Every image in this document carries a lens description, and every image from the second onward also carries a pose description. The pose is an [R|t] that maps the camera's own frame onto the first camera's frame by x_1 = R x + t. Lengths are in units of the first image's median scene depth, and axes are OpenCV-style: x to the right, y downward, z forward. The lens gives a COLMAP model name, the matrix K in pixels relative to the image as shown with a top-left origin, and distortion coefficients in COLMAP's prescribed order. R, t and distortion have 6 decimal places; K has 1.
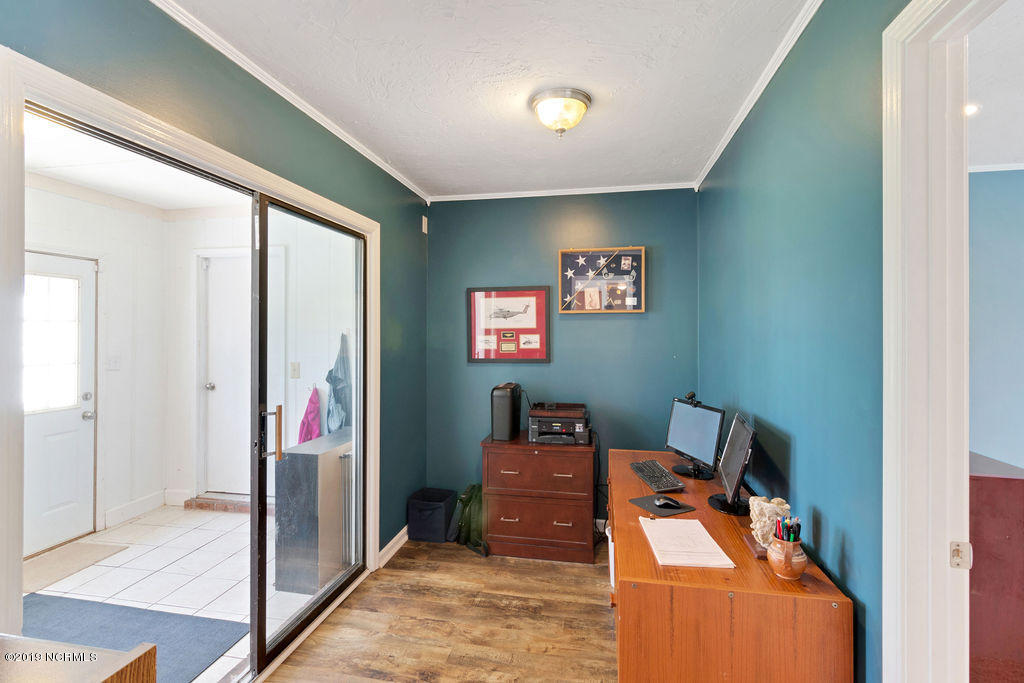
lens RADIAL K [[472.3, 0, 514.2], [0, 472.3, 332.6], [0, 0, 1]] dist [0.002825, -0.000546]
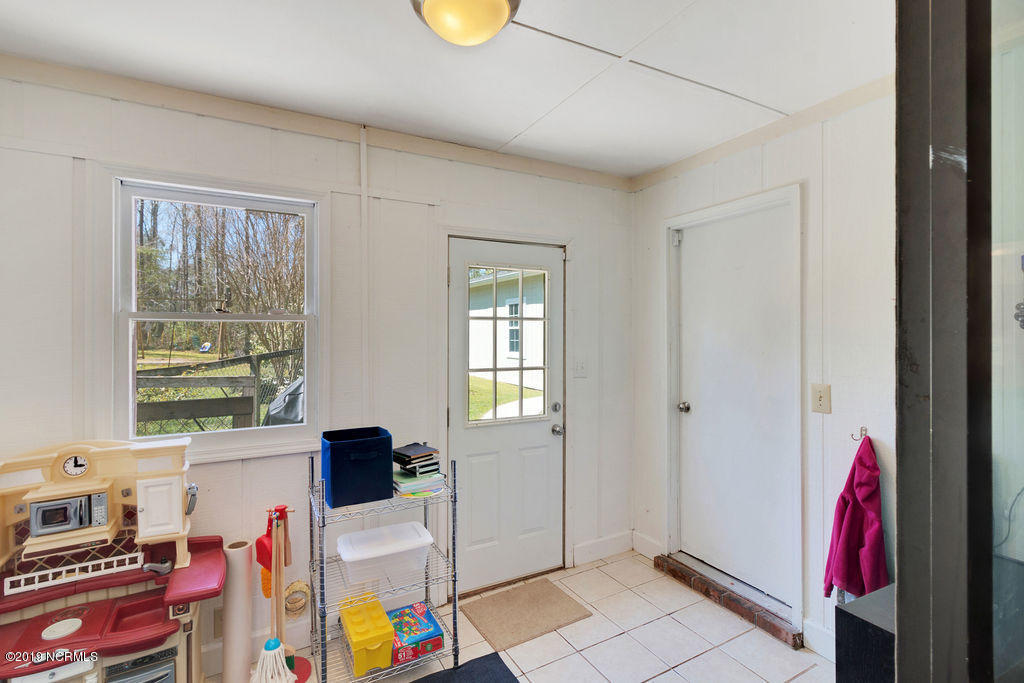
lens RADIAL K [[485.4, 0, 514.7], [0, 485.4, 333.4], [0, 0, 1]] dist [0.002013, 0.000427]
pose [[0.634440, -0.000843, -0.772971, -0.257199], [0.004286, 0.999988, 0.002427, -0.000581], [0.772960, -0.004852, 0.634436, 0.363956]]
